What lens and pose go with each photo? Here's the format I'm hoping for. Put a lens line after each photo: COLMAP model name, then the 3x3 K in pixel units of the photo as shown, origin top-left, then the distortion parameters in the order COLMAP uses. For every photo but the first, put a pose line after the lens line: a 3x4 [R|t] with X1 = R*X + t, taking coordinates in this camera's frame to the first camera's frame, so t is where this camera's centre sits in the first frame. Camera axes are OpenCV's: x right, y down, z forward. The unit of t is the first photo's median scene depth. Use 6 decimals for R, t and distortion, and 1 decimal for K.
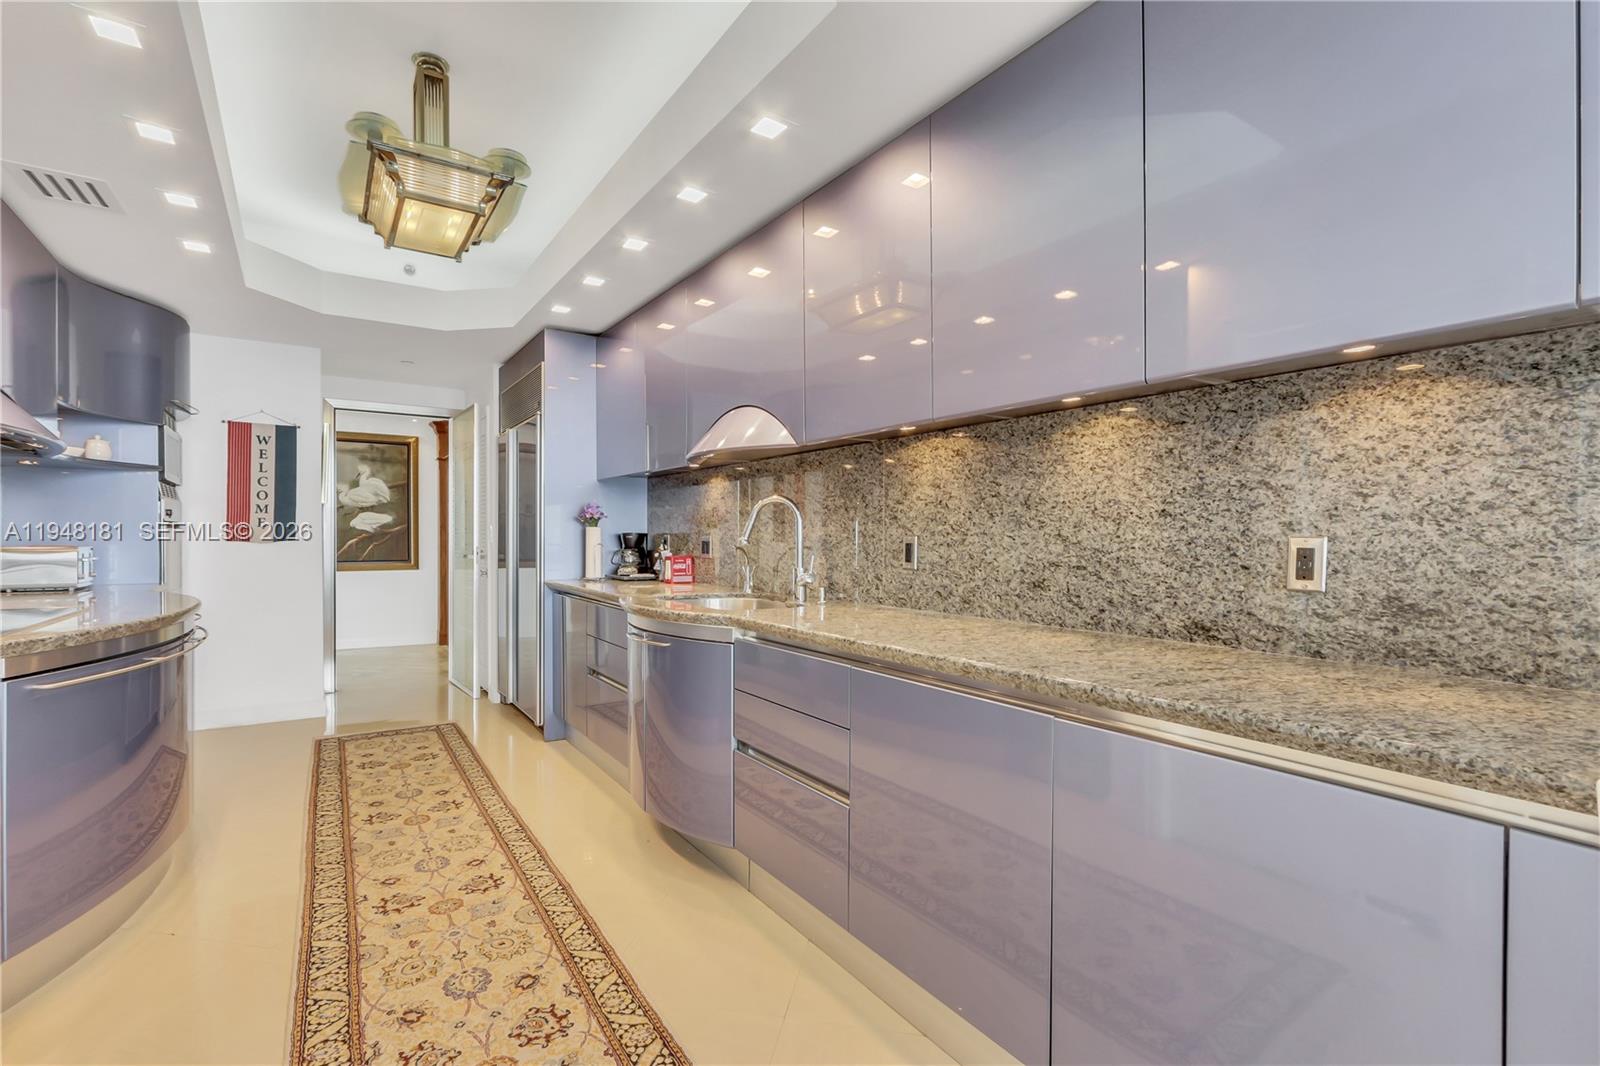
lens RADIAL K [[760.0, 0, 797.2], [0, 760.0, 538.2], [0, 0, 1]] dist [0.000069, 0.000006]
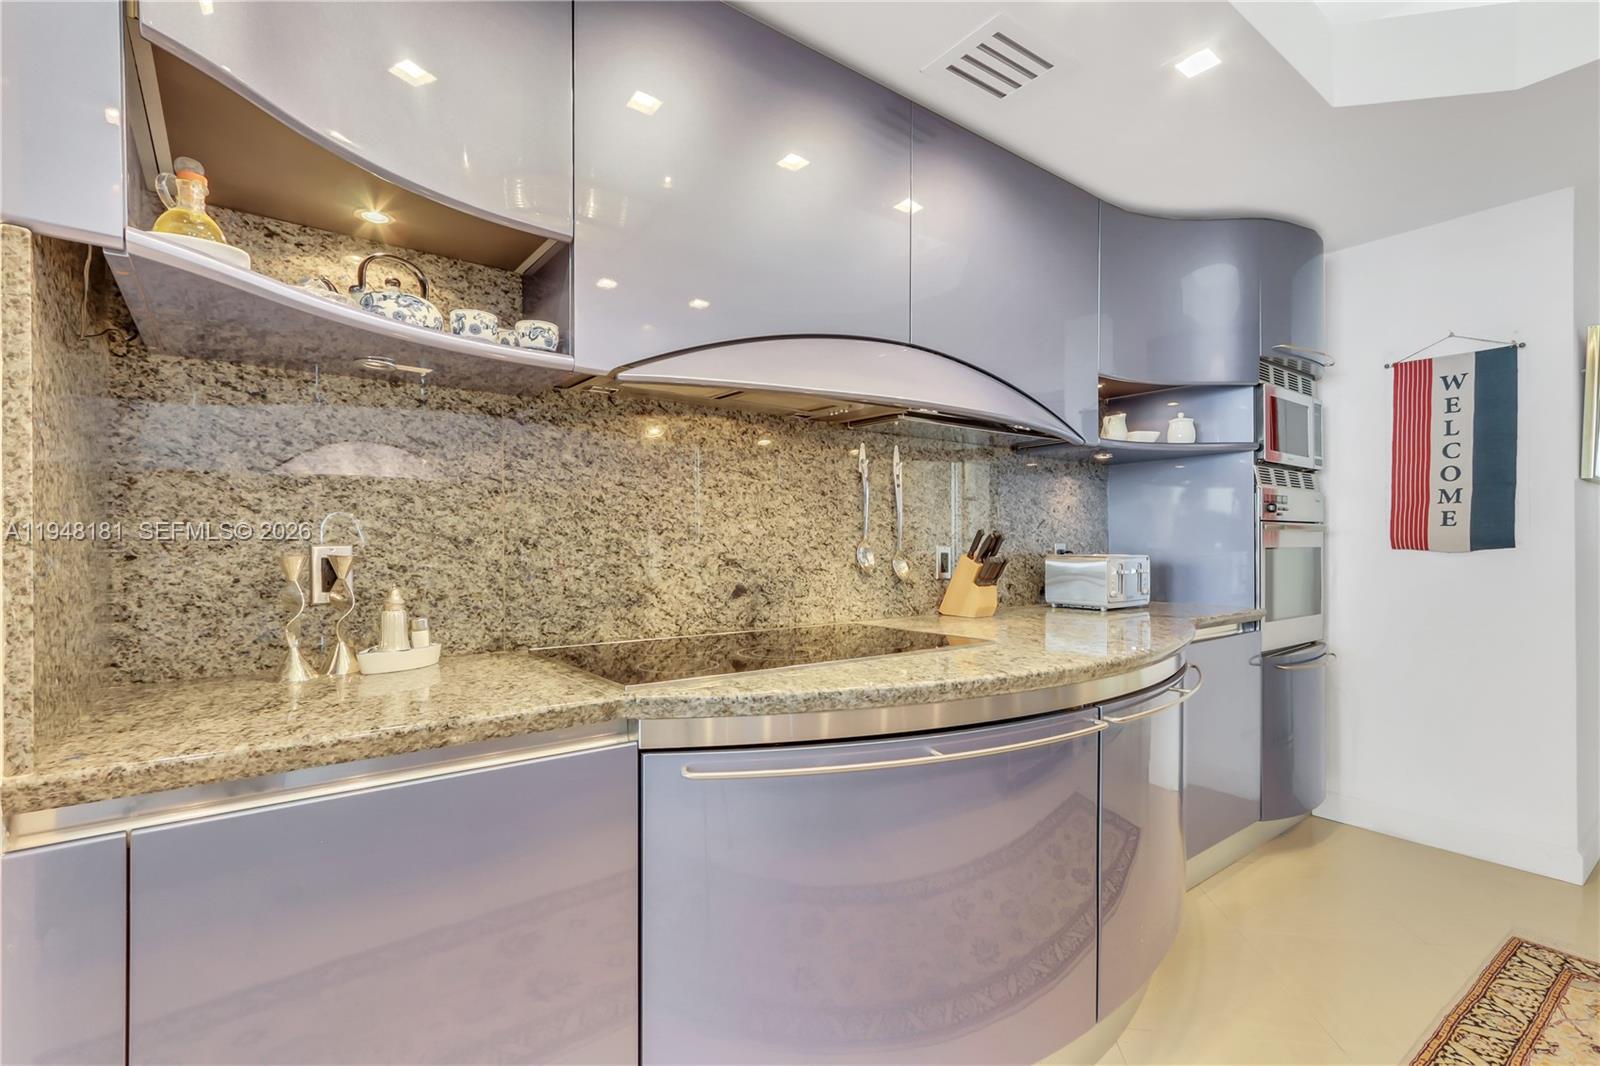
lens RADIAL K [[729.0, 0, 796.6], [0, 729.0, 548.3], [0, 0, 1]] dist [0.002702, 0.000665]
pose [[0.063101, -0.001144, -0.998006, -0.158085], [-0.001828, 0.999998, -0.001262, 0.004671], [0.998005, 0.001904, 0.063099, 0.447450]]
